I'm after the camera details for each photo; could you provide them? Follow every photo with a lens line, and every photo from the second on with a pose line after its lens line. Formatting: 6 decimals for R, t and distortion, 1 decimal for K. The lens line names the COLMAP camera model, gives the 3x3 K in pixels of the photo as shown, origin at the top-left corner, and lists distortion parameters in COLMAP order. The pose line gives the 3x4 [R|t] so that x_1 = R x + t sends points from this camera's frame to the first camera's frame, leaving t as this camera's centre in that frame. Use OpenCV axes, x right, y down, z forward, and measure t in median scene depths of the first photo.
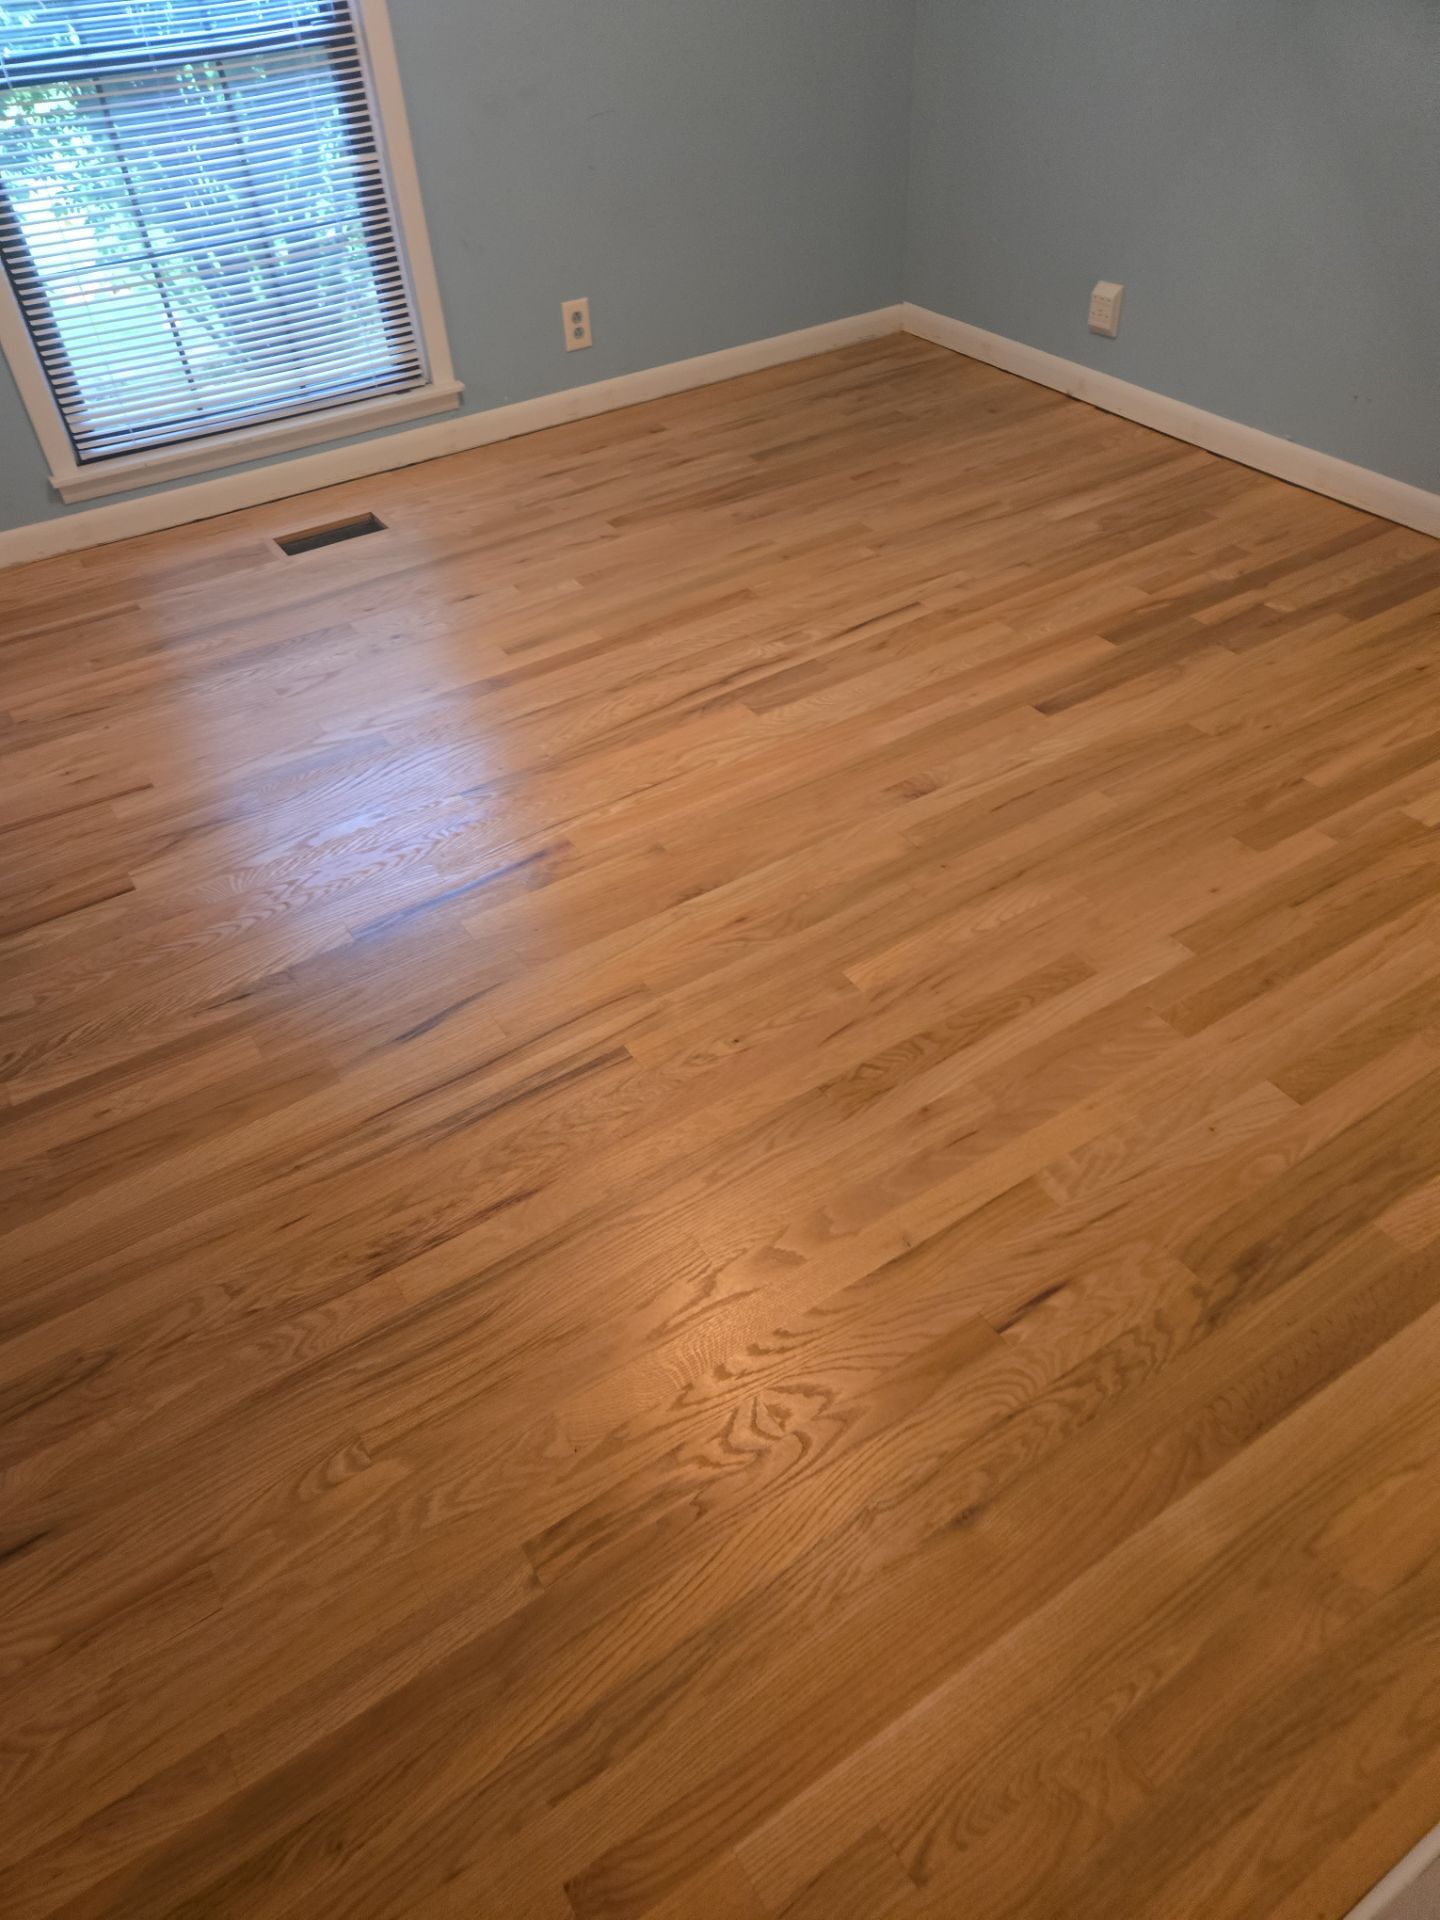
lens RADIAL K [[1269.3, 0, 720.0], [0, 1269.3, 960.0], [0, 0, 1]] dist [0.038401, -0.005109]
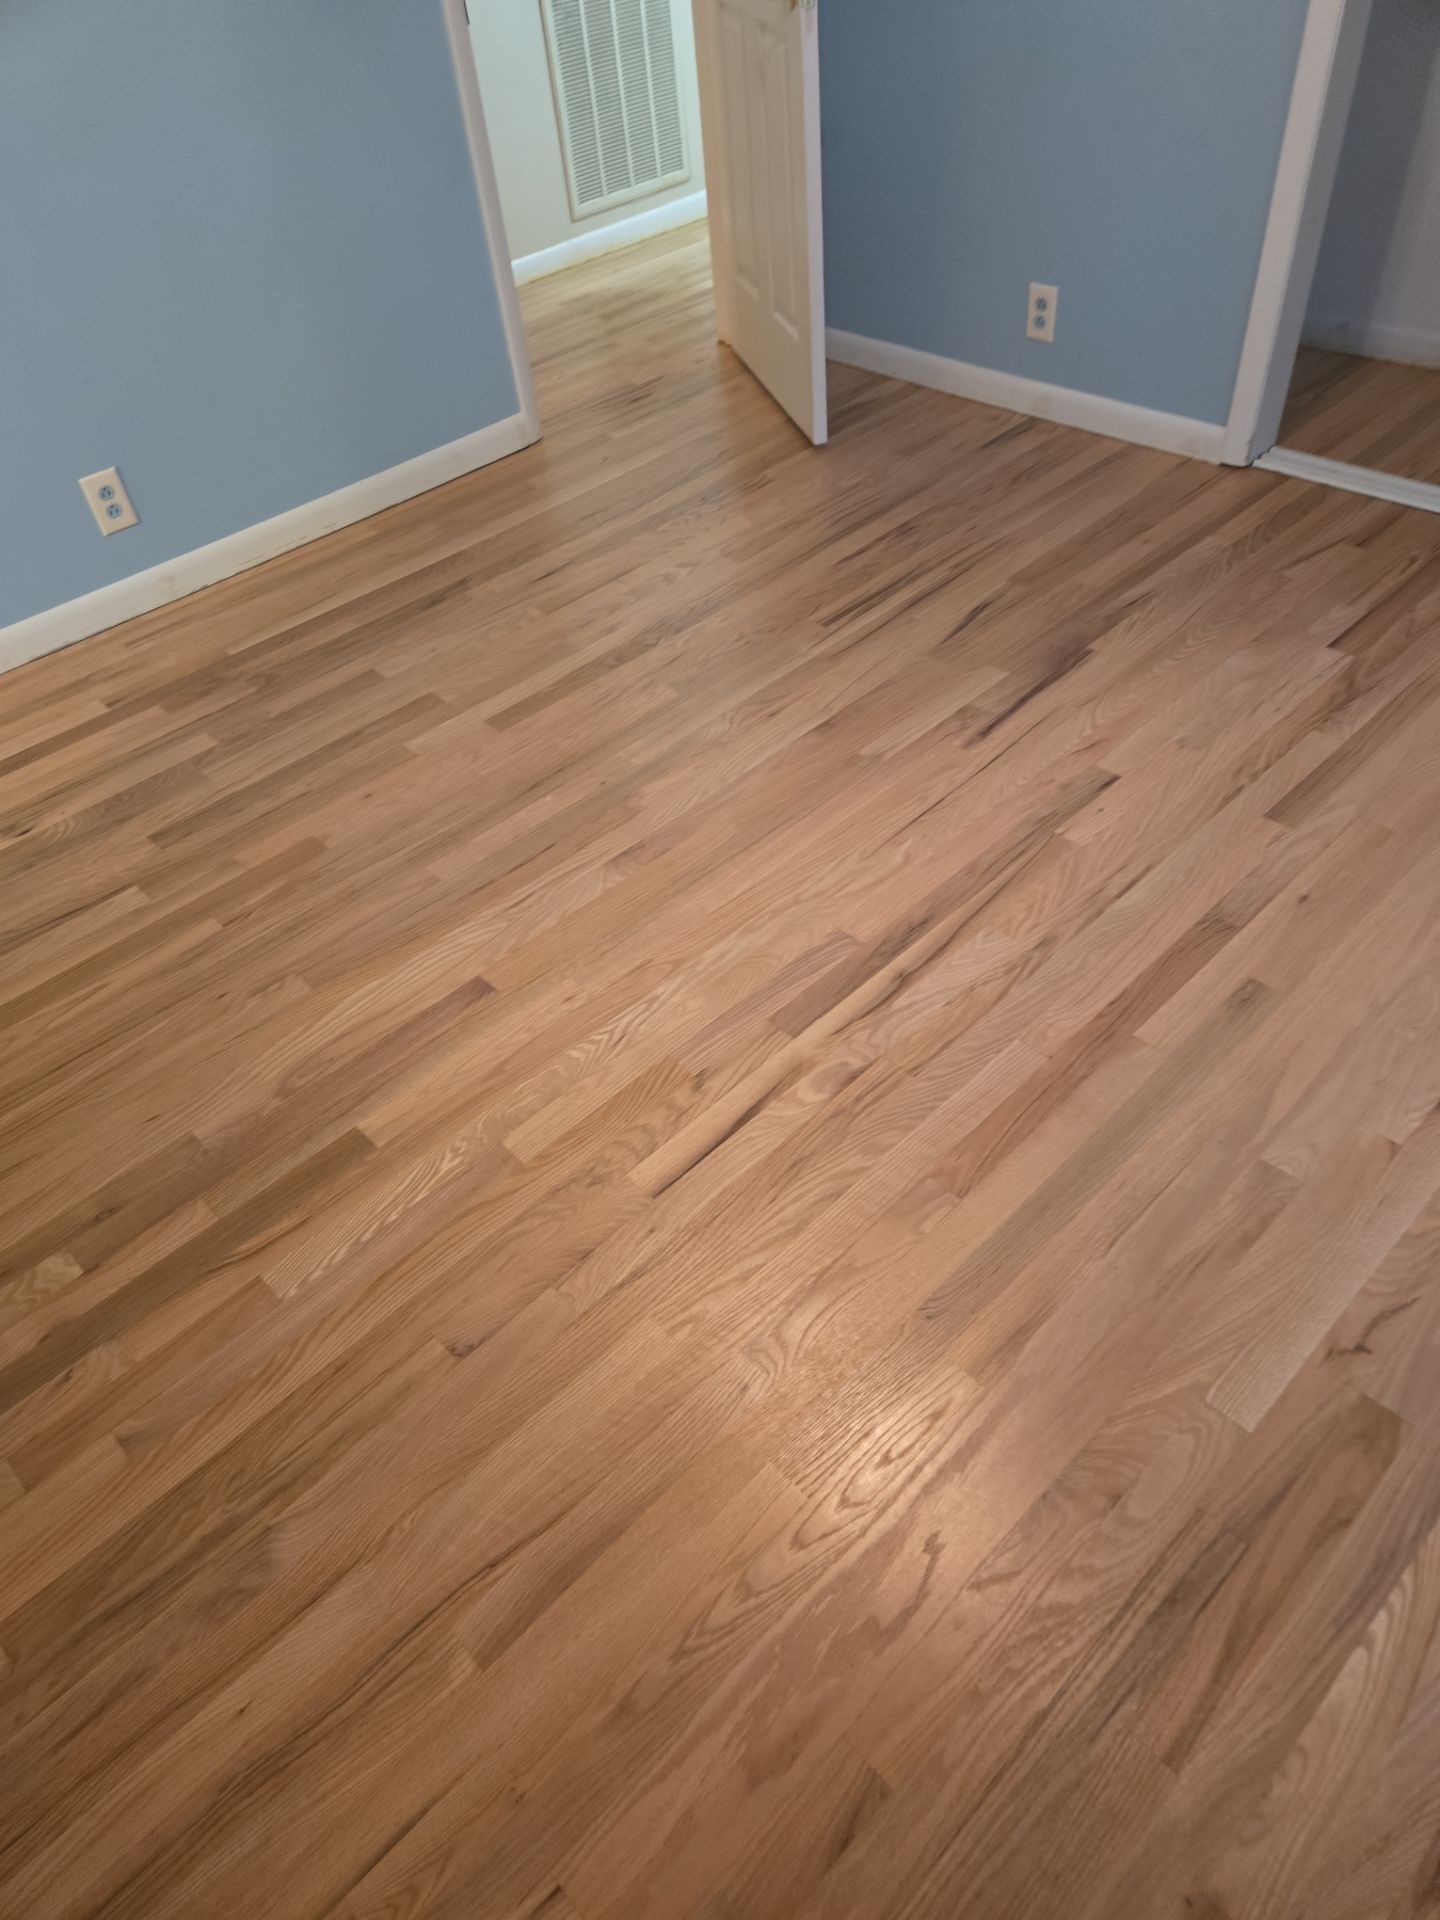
lens RADIAL K [[1269.3, 0, 720.0], [0, 1269.3, 960.0], [0, 0, 1]] dist [0.038401, -0.005109]
pose [[-0.971117, 0.231648, -0.057198, 0.176225], [-0.045559, 0.055287, 0.997431, -1.139731], [0.234215, 0.971227, -0.043137, 1.217296]]
